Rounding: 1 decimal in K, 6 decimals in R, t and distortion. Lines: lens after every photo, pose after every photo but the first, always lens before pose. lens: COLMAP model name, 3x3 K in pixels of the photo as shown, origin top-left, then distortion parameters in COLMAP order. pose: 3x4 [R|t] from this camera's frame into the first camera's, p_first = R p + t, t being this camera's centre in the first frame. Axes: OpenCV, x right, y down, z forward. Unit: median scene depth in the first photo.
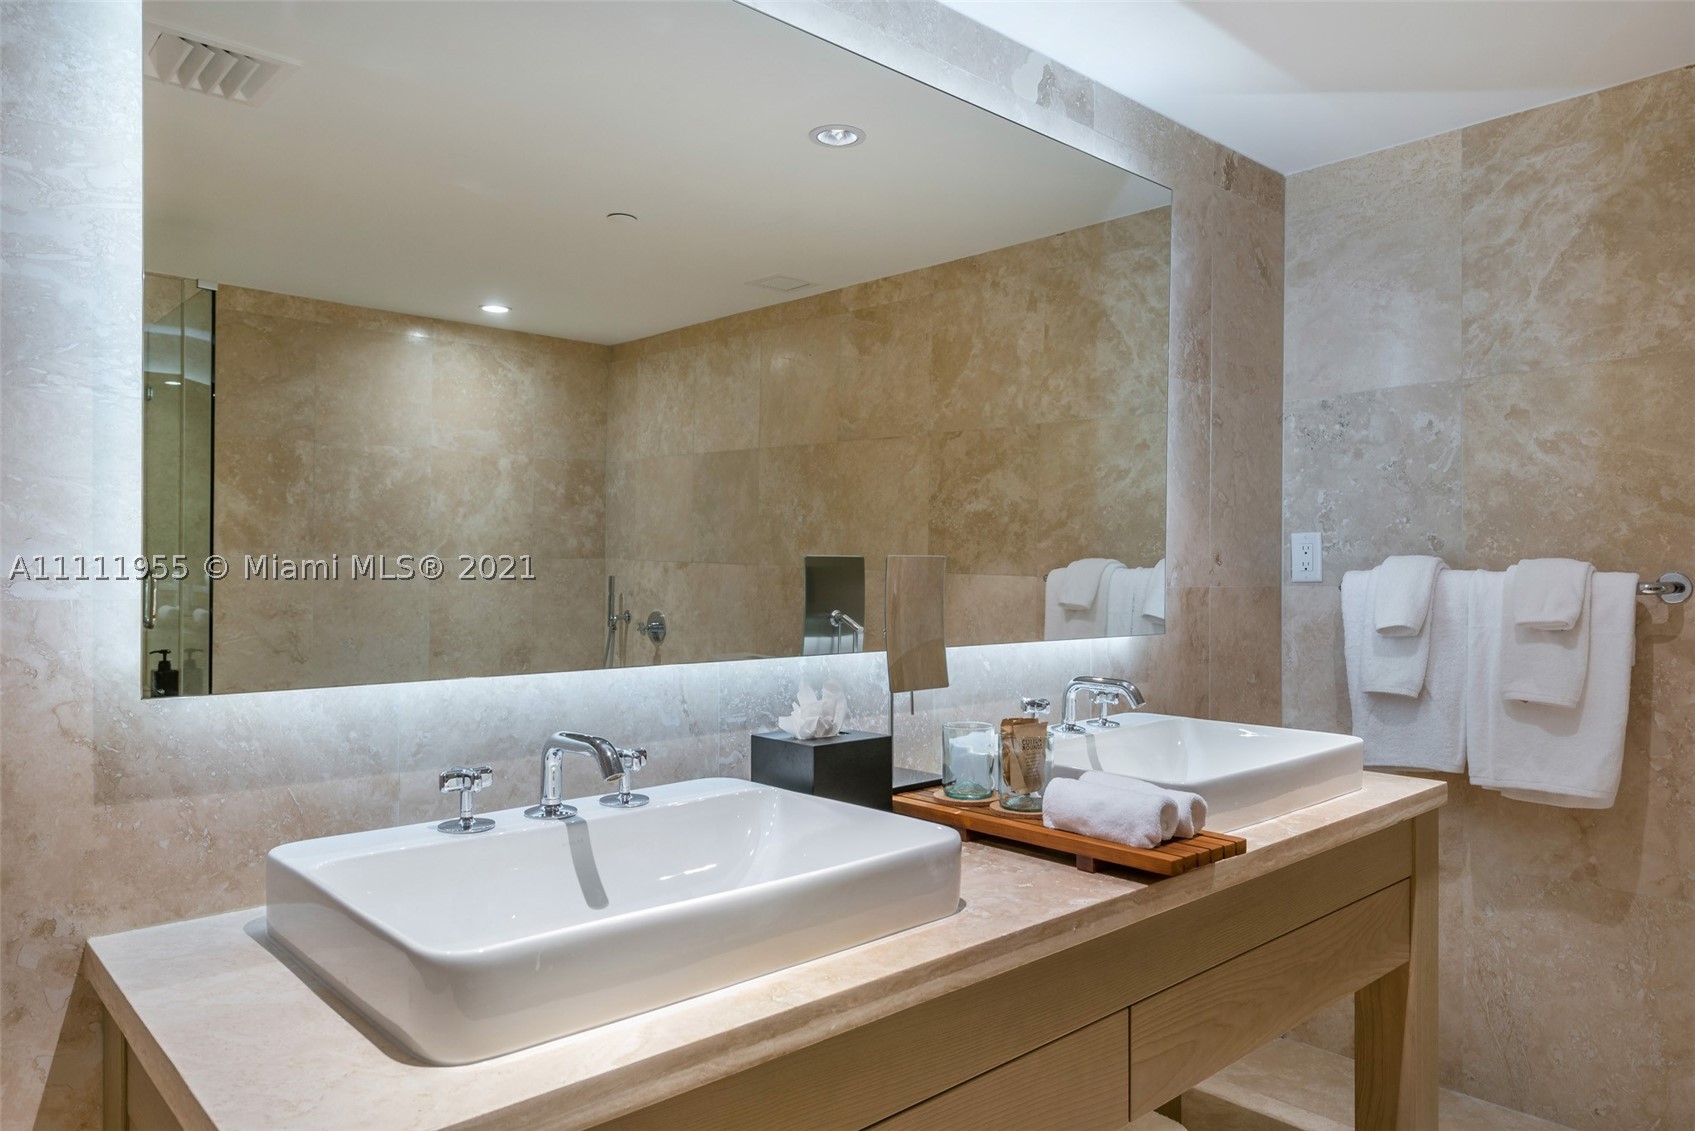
lens RADIAL K [[1142.0, 0, 847.5], [0, 1142.0, 565.5], [0, 0, 1]] dist [0.001335, 0.000230]
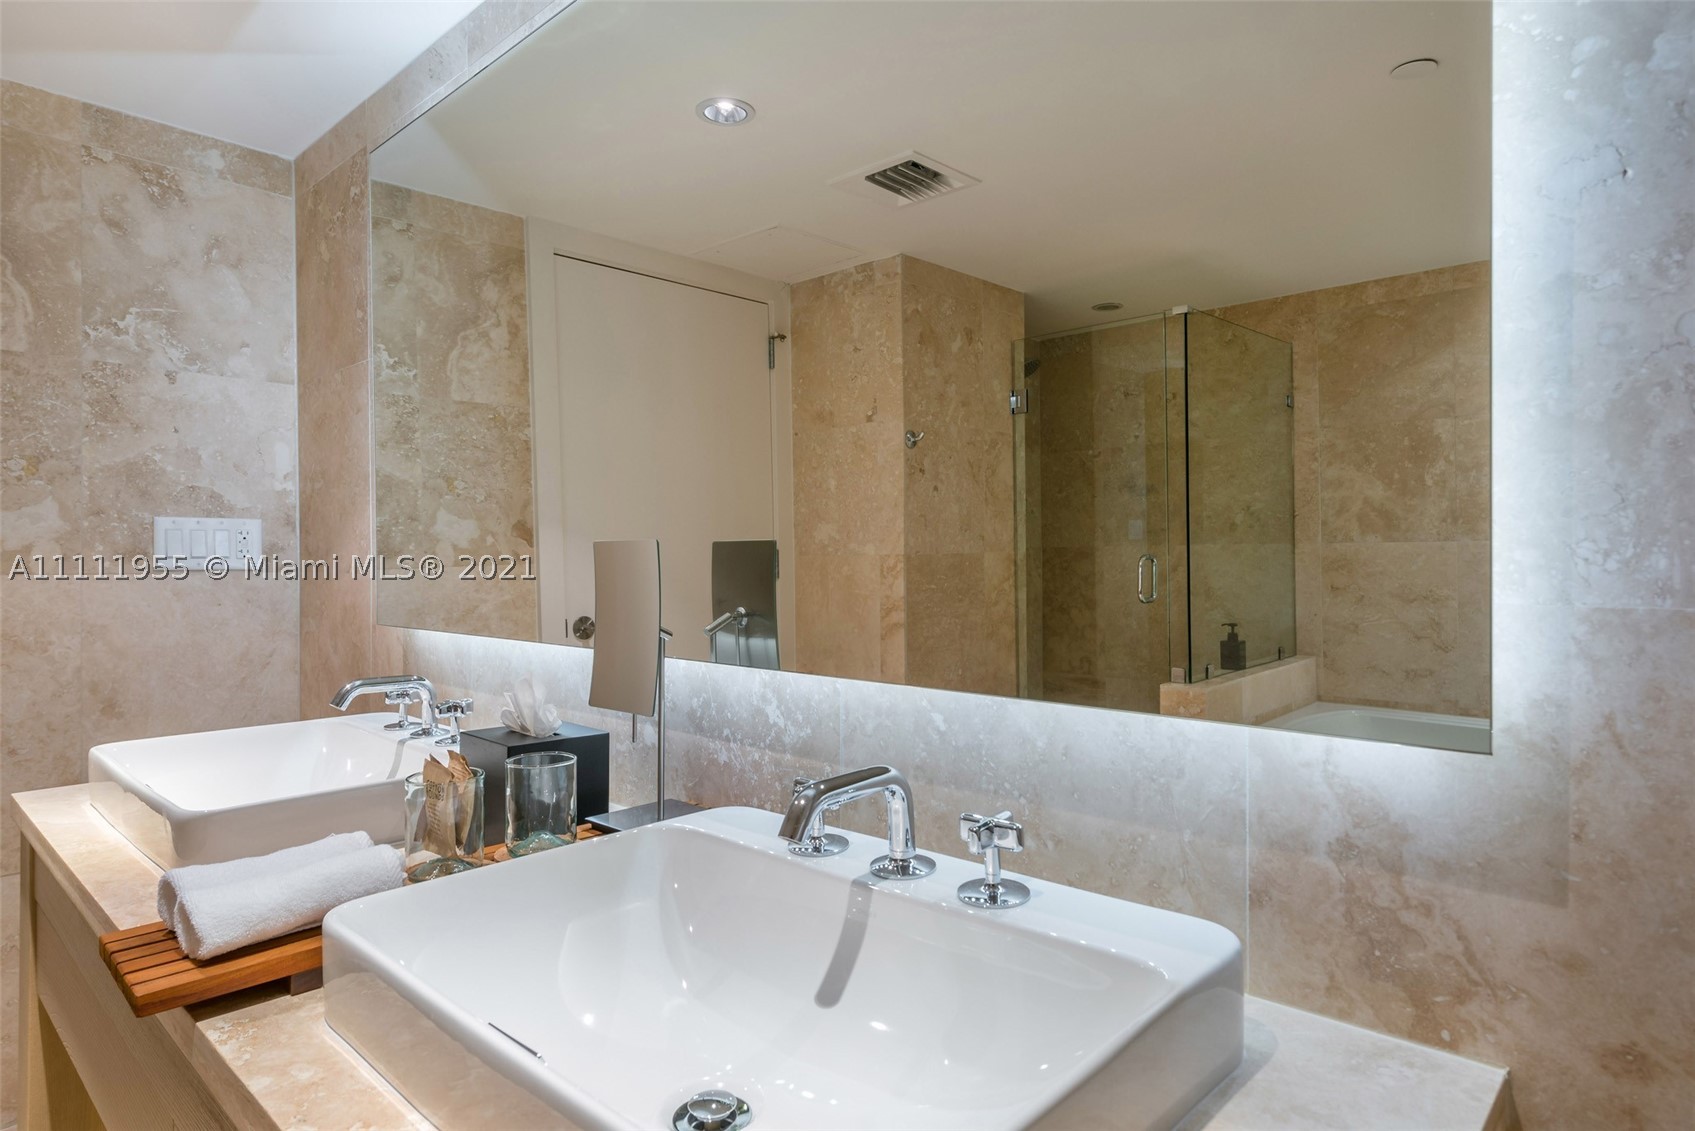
lens RADIAL K [[960.5, 0, 849.5], [0, 960.5, 534.0], [0, 0, 1]] dist [0.031643, 0.000148]
pose [[0.081800, -0.023027, -0.996383, 0.294925], [0.007672, 0.999718, -0.022475, 0.001778], [0.996619, -0.005806, 0.081954, 0.445499]]
